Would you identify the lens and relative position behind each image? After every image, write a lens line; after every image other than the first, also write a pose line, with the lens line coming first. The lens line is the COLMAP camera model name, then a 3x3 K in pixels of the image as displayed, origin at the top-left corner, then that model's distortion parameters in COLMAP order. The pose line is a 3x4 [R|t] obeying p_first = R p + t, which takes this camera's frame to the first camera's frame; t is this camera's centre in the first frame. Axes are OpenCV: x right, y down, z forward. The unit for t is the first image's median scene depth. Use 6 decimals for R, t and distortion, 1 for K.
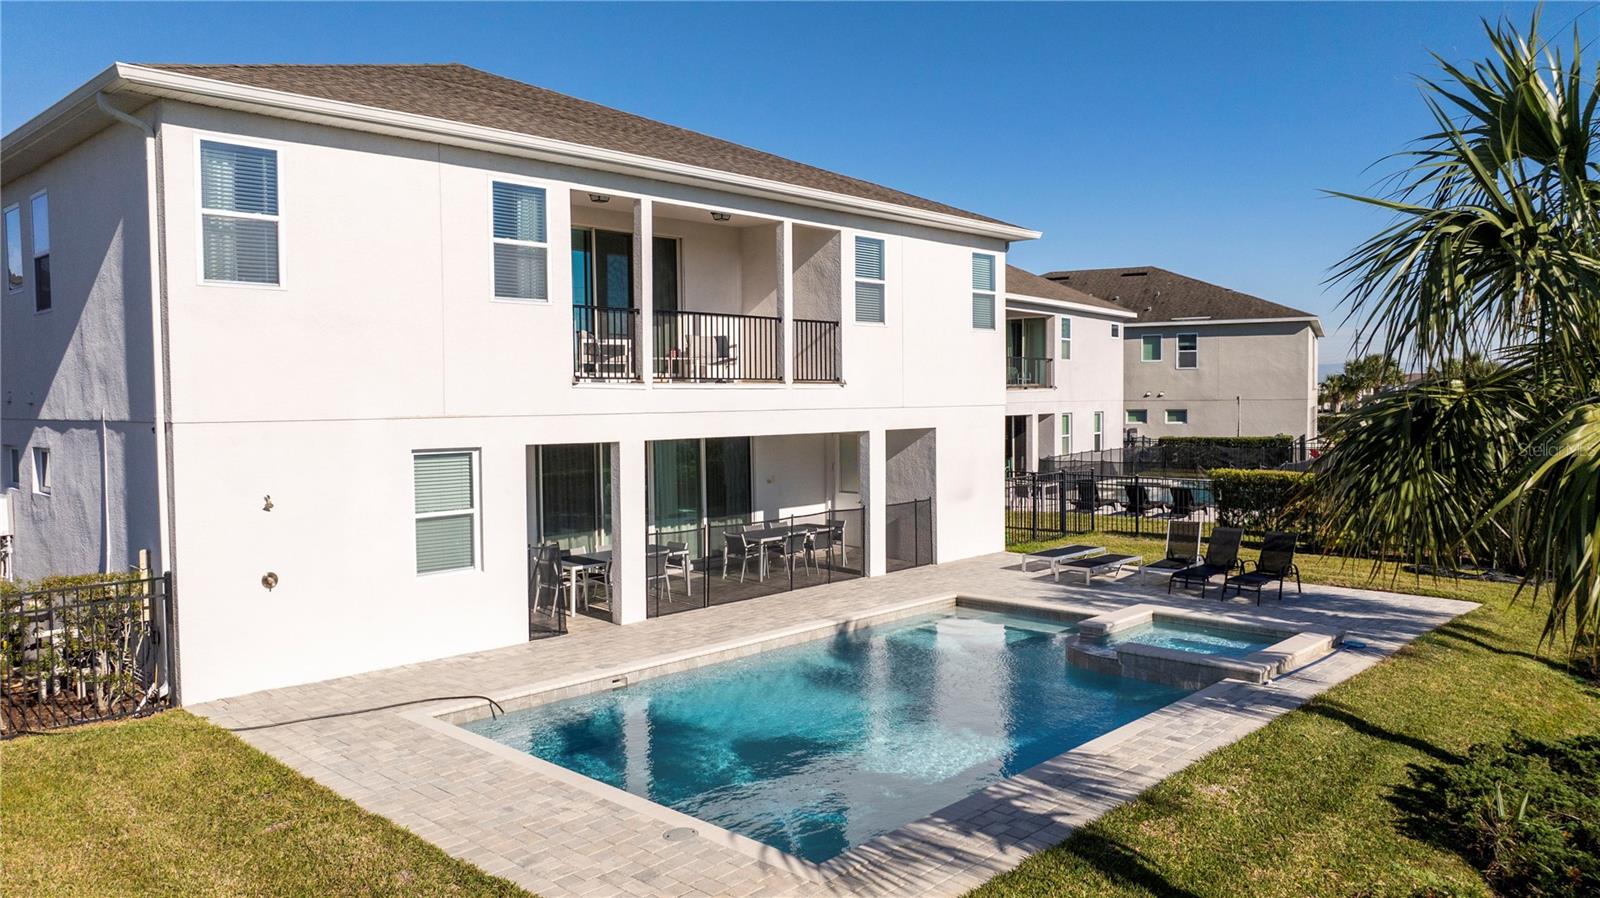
lens RADIAL K [[1129.7, 0, 802.3], [0, 1129.7, 451.9], [0, 0, 1]] dist [-0.037213, 0.029507]
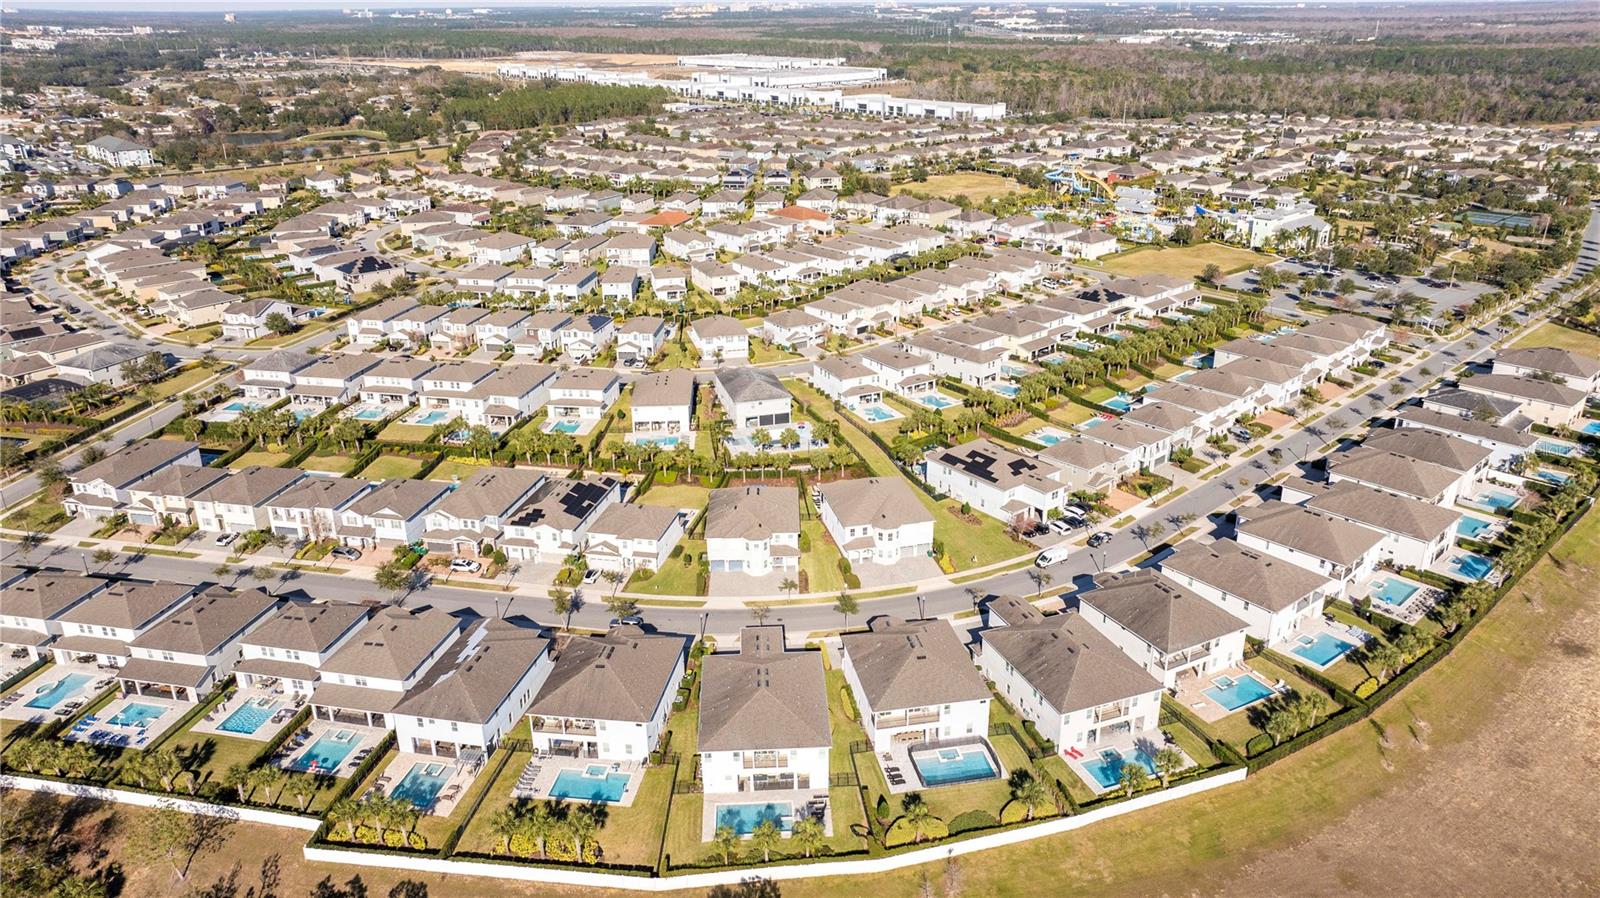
lens RADIAL K [[1129.7, 0, 810.1], [0, 1129.7, 448.8], [0, 0, 1]] dist [-0.037213, 0.029507]
pose [[0.725756, 0.261487, -0.636320, 5.469137], [-0.026555, 0.934906, 0.353900, -5.895222], [0.687440, -0.239948, 0.685457, -4.368510]]
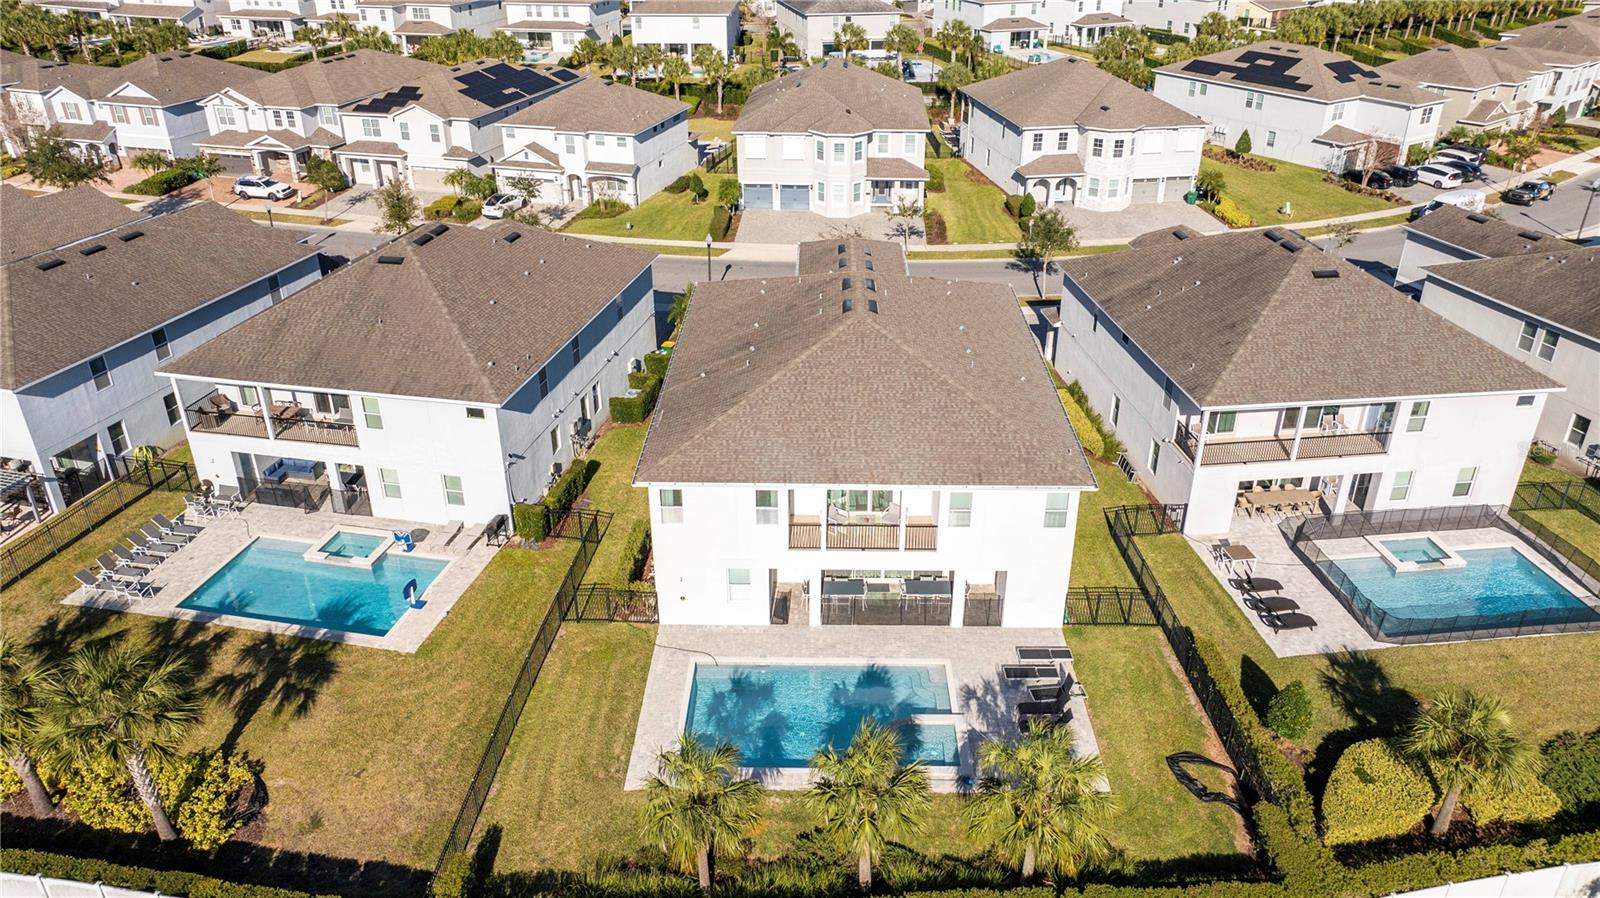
lens RADIAL K [[1129.7, 0, 802.0], [0, 1129.7, 441.9], [0, 0, 1]] dist [-0.037213, 0.029507]
pose [[0.670698, 0.345179, -0.656517, 1.589075], [-0.034180, 0.898559, 0.437520, -1.561574], [0.740942, -0.271004, 0.614460, -0.610581]]
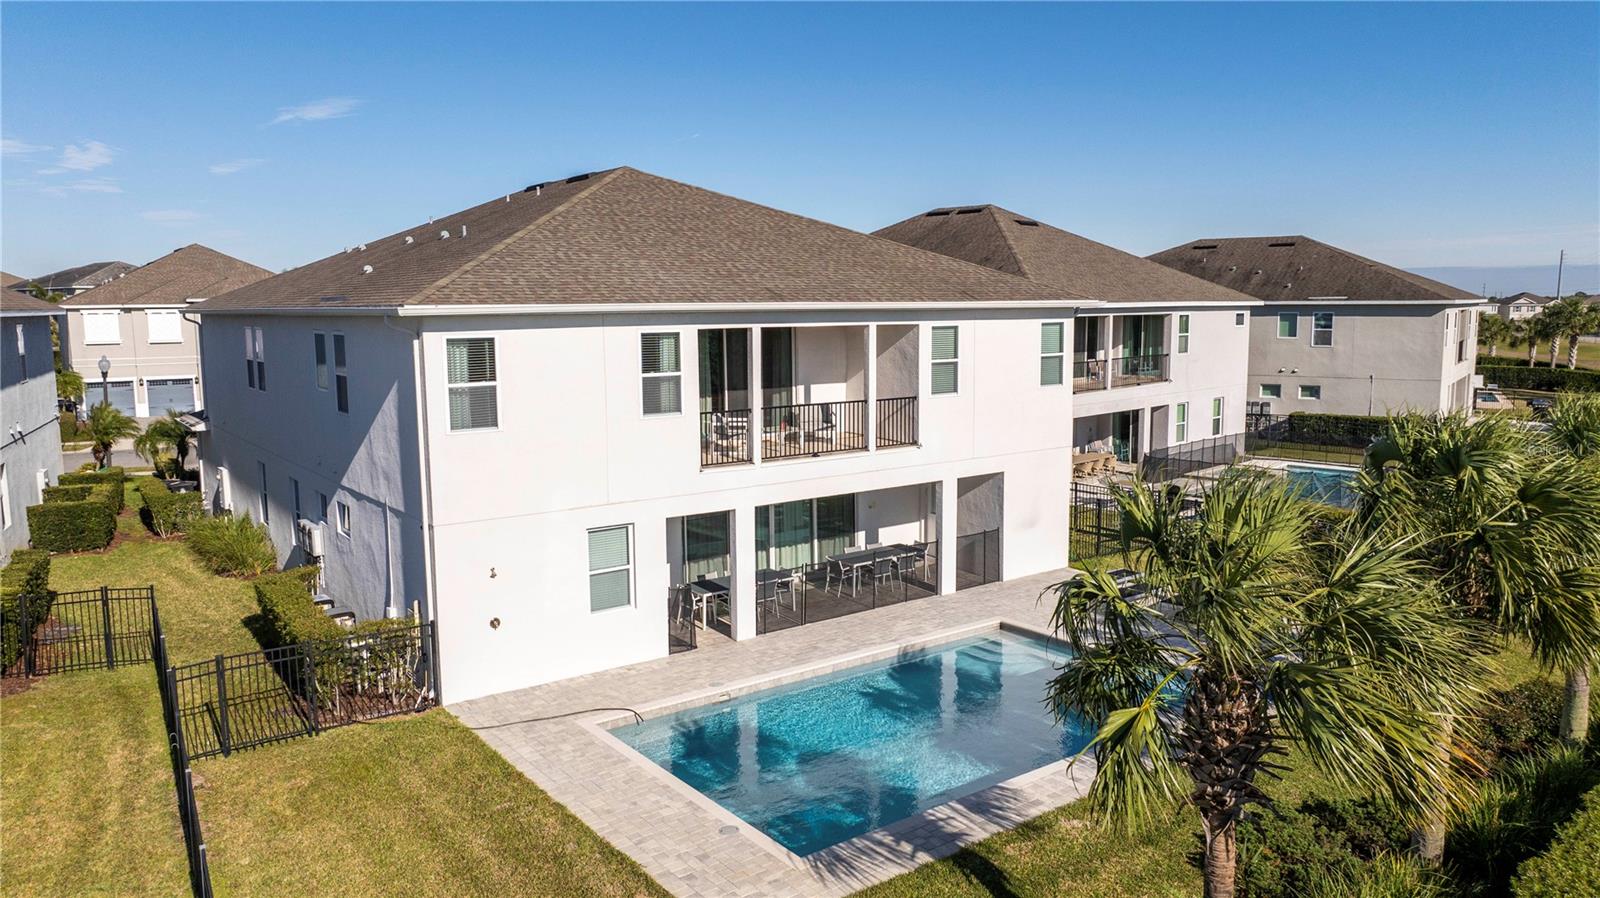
lens RADIAL K [[1129.7, 0, 798.4], [0, 1129.7, 448.7], [0, 0, 1]] dist [-0.037213, 0.029507]
pose [[0.985319, 0.021447, -0.169368, 0.152342], [-0.007390, 0.996506, 0.083194, -0.211340], [0.170561, -0.080721, 0.982035, -0.338972]]
